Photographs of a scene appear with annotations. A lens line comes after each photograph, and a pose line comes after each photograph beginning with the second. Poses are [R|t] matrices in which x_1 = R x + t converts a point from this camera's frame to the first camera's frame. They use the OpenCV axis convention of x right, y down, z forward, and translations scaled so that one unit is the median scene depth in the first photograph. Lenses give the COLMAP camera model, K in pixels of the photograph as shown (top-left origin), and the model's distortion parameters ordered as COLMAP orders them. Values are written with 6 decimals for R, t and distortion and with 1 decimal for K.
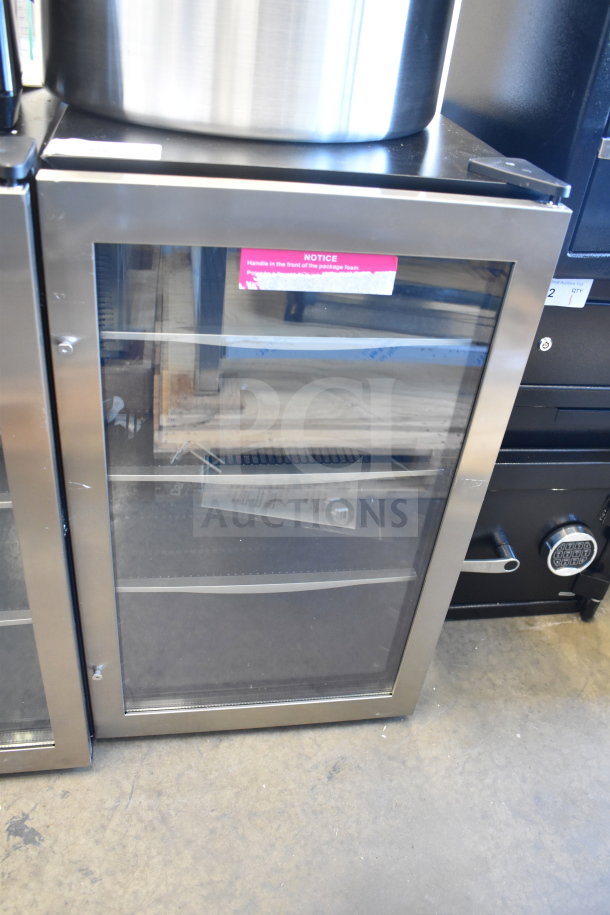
lens RADIAL K [[707.8, 0, 274.3], [0, 707.8, 455.5], [0, 0, 1]] dist [-0.004805, -0.000424]
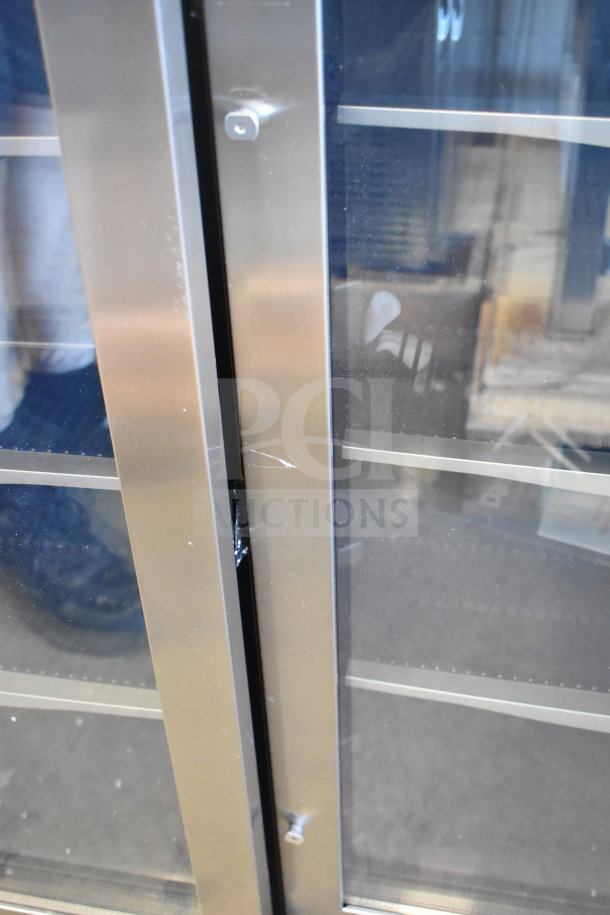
lens RADIAL K [[959.4, 0, 274.8], [0, 959.4, 457.9], [0, 0, 1]] dist [-0.066889, -0.008203]
pose [[0.923042, 0.103235, -0.370588, -0.024078], [-0.098101, 0.994638, 0.032732, 0.011478], [0.371980, 0.006142, 0.928220, 0.237186]]
